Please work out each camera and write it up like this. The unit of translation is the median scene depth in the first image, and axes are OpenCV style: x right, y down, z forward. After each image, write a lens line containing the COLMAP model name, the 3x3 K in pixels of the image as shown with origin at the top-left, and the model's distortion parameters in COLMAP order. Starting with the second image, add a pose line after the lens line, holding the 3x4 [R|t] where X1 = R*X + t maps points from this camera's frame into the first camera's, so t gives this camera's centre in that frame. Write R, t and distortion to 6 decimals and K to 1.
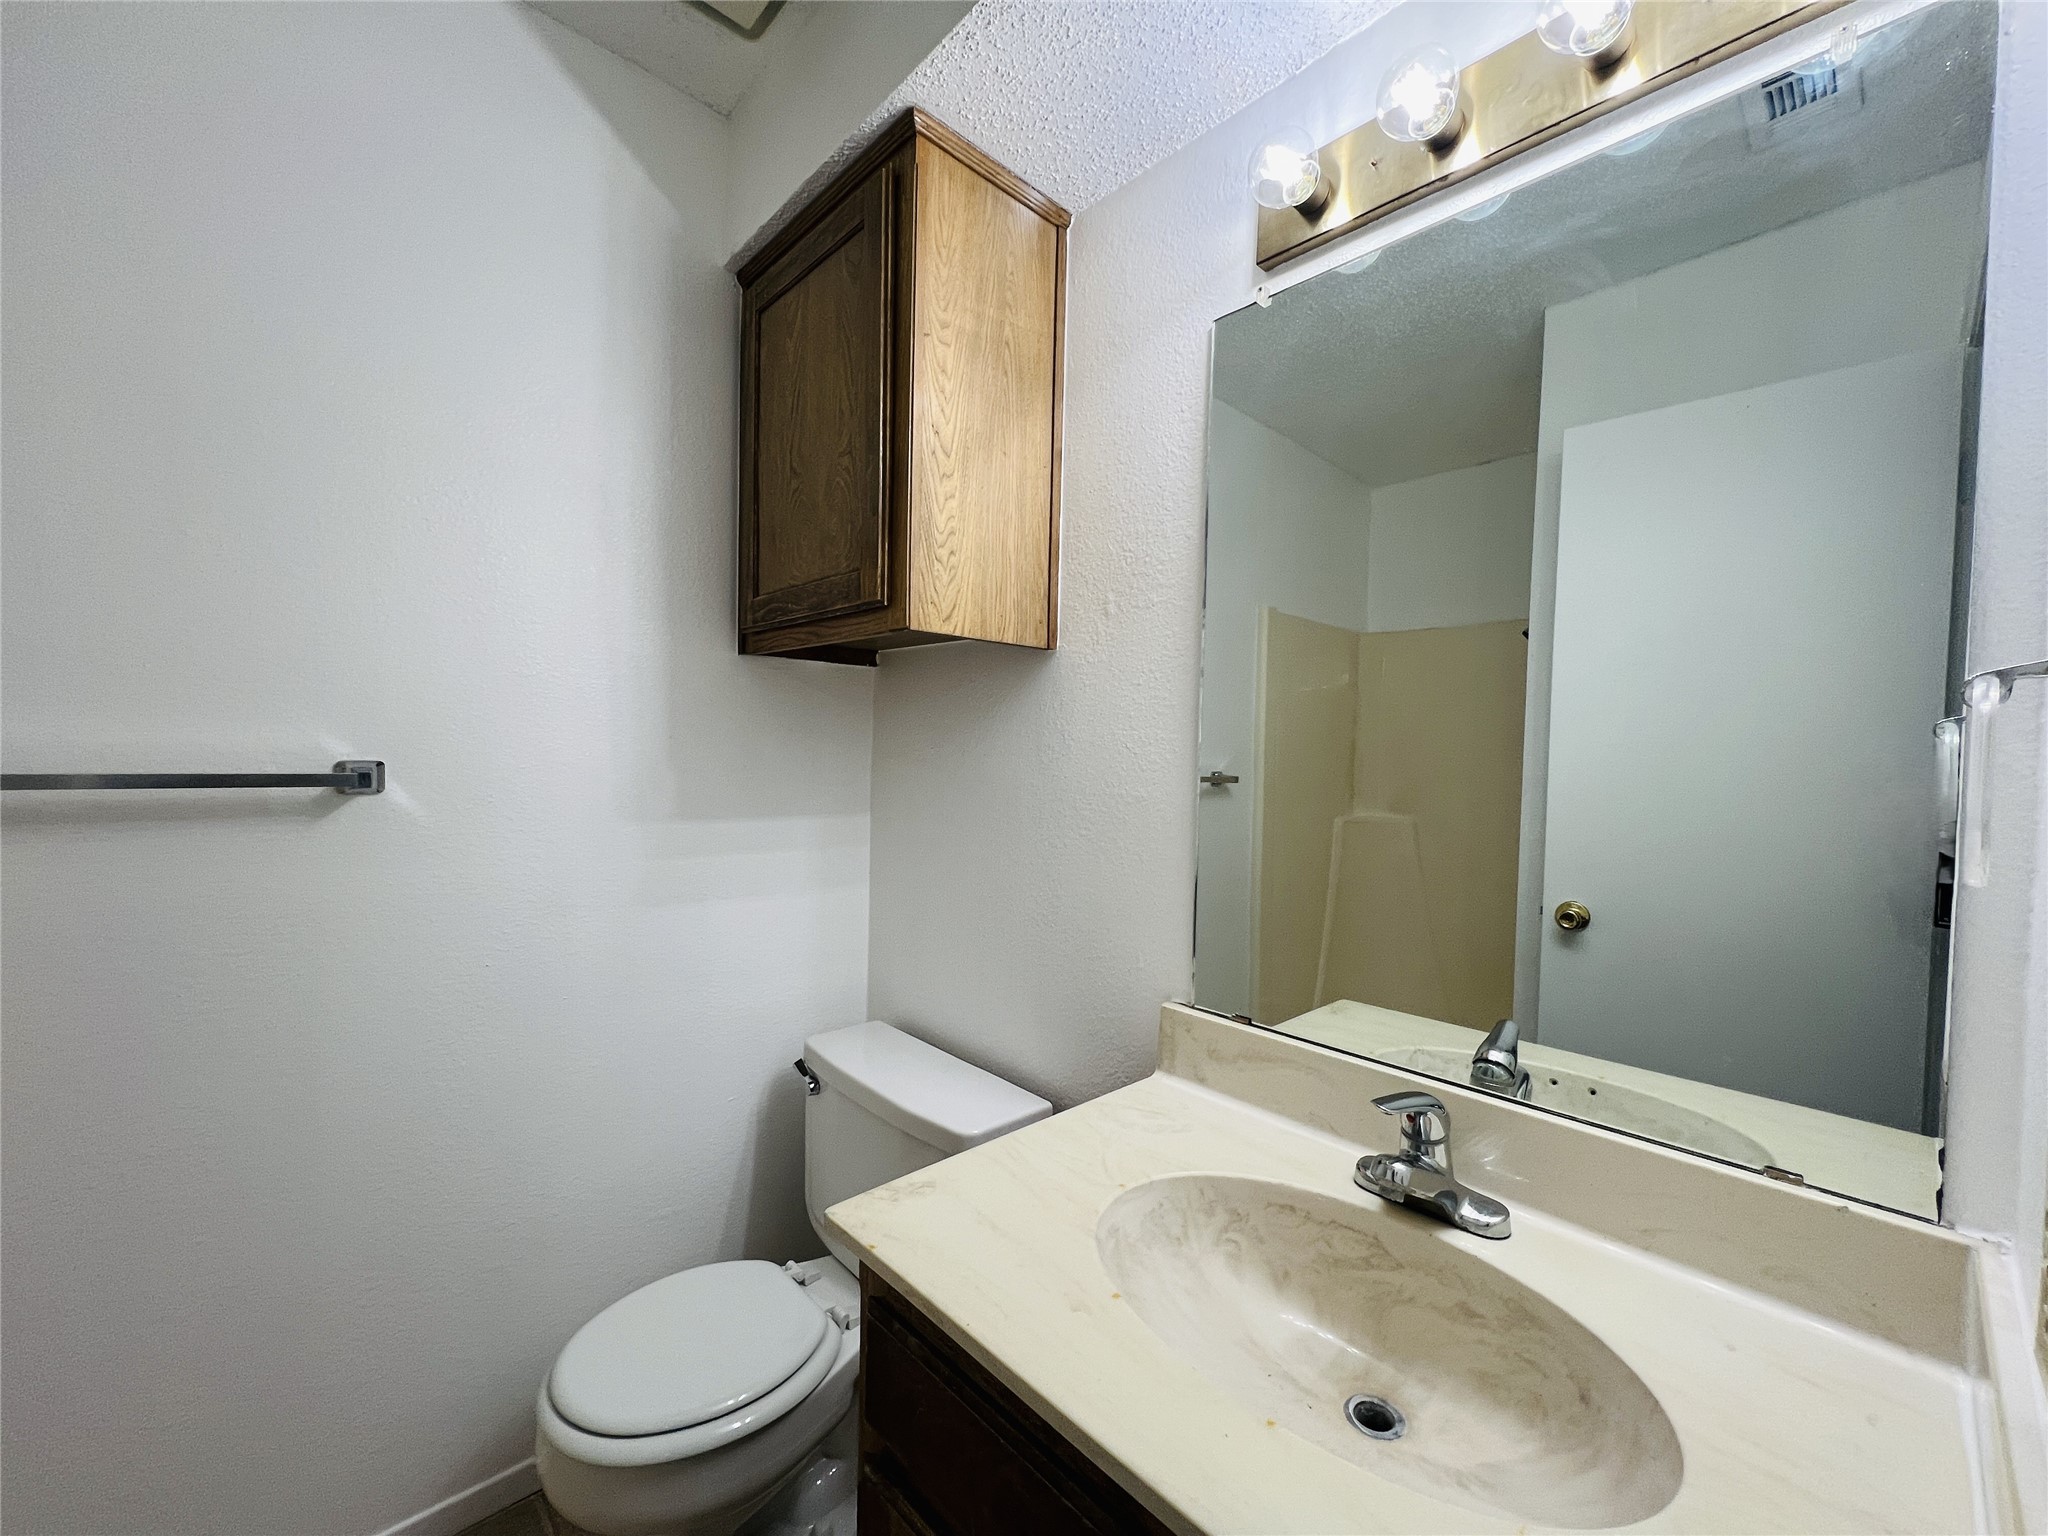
lens RADIAL K [[816.6, 0, 1030.0], [0, 816.6, 769.0], [0, 0, 1]] dist [-0.000755, 0.000201]
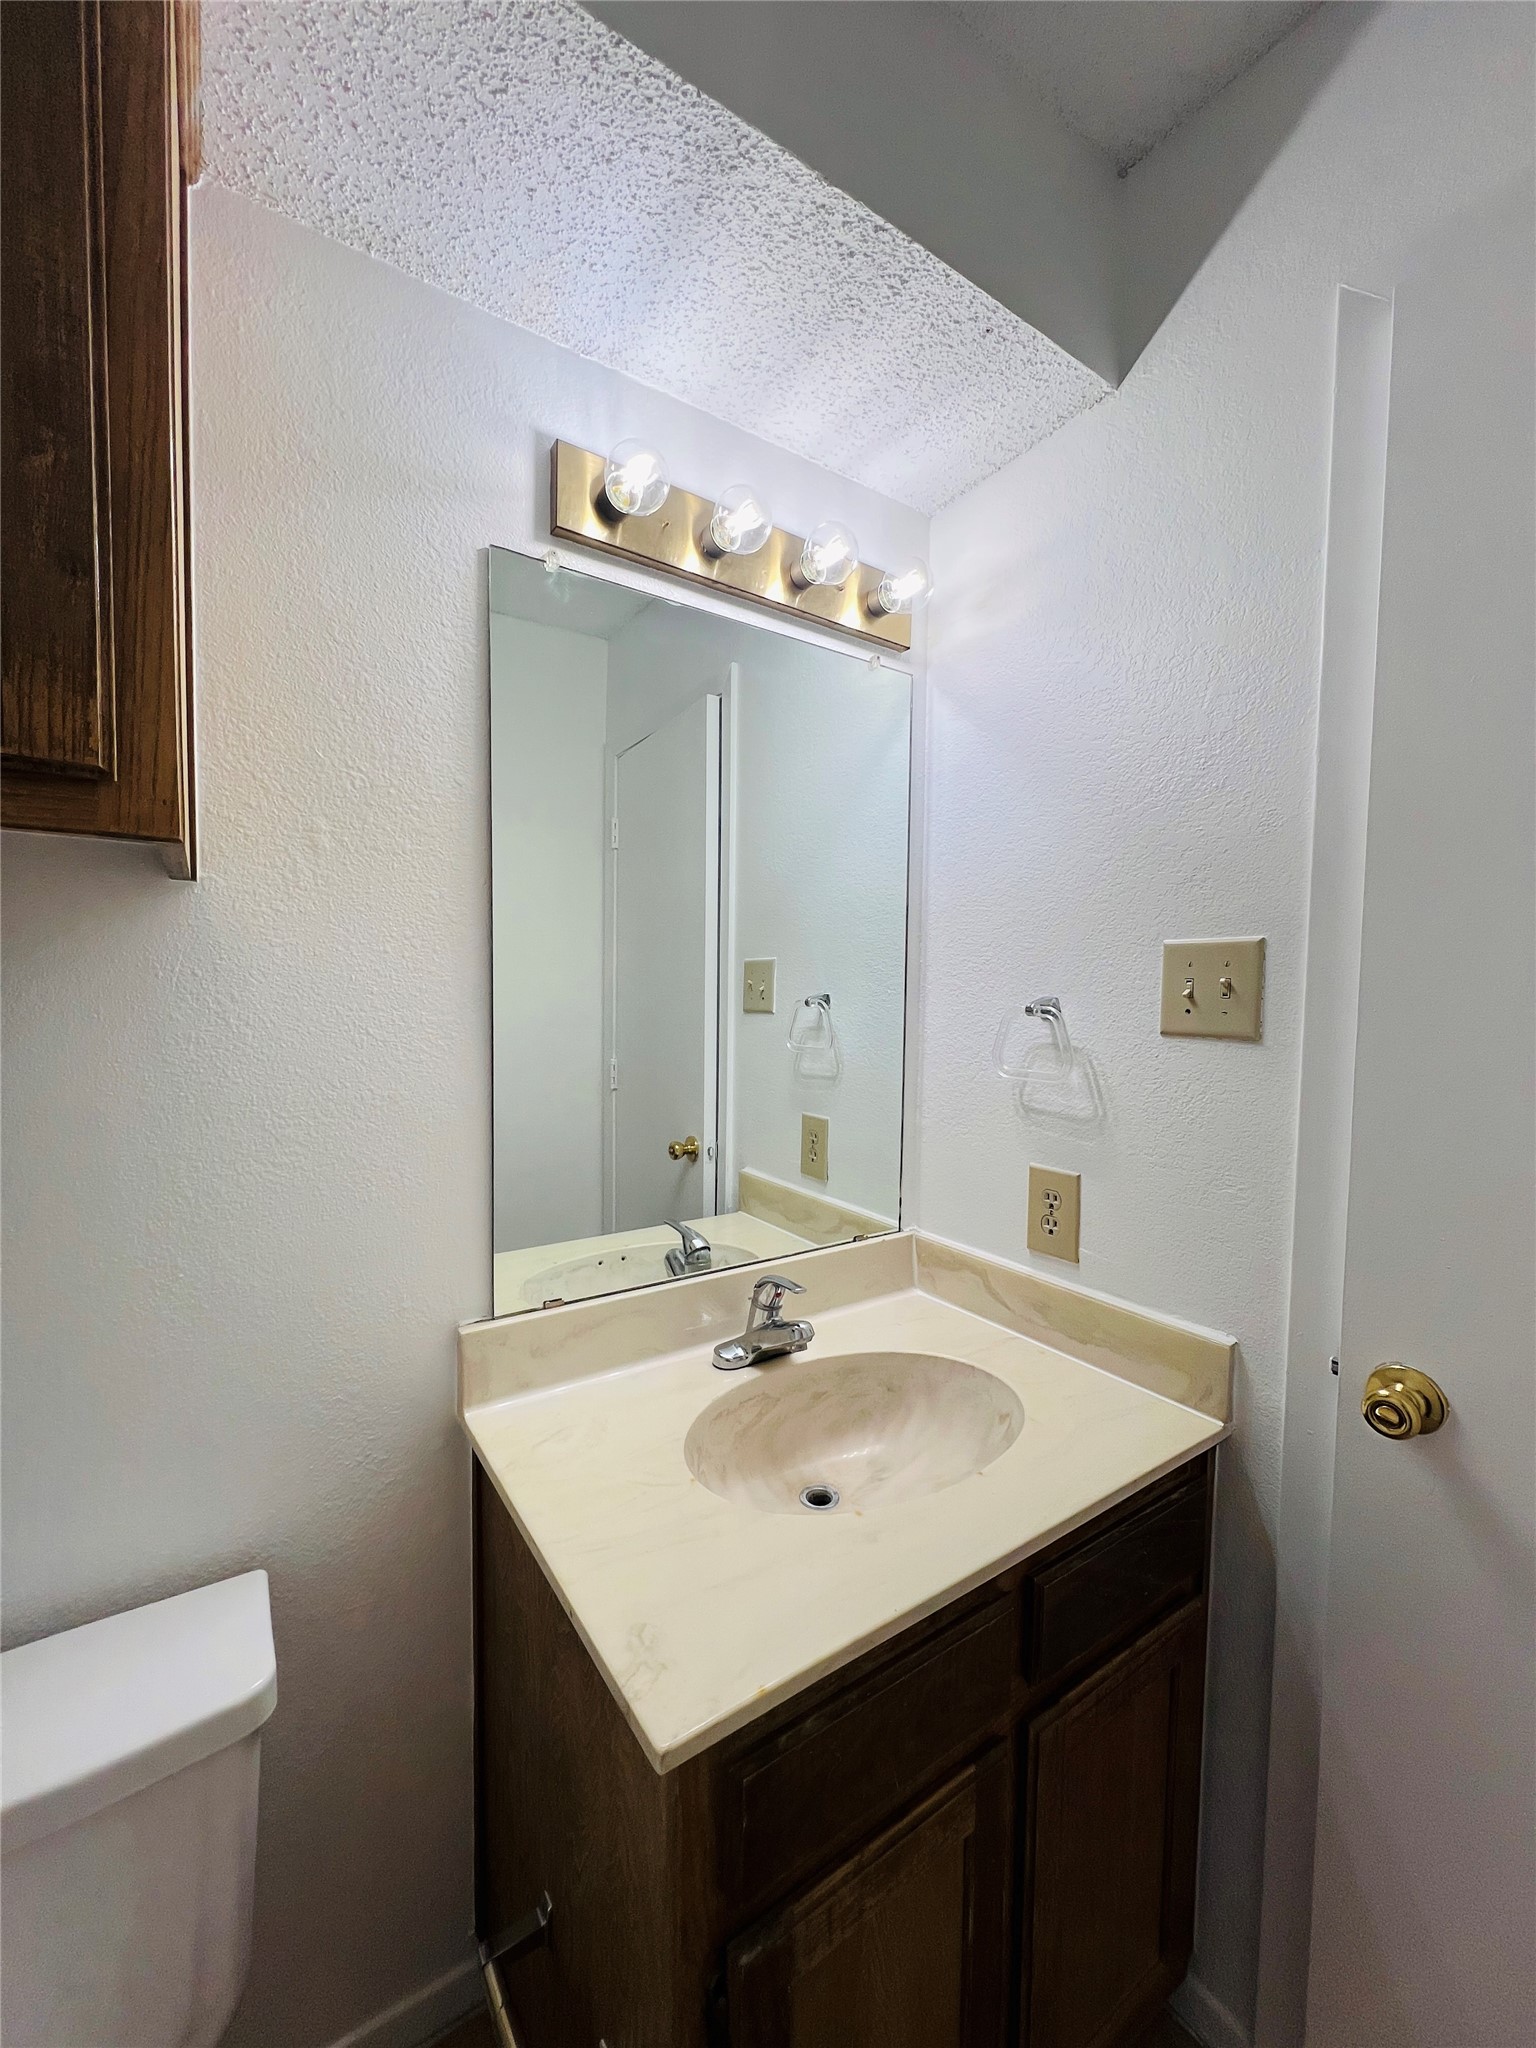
lens RADIAL K [[816.6, 0, 762.8], [0, 816.6, 1028.2], [0, 0, 1]] dist [-0.000755, 0.000201]
pose [[0.157441, -0.069516, 0.985079, -0.850713], [0.007363, 0.997574, 0.069221, -0.121356], [-0.987501, -0.003645, 0.157571, 0.773150]]
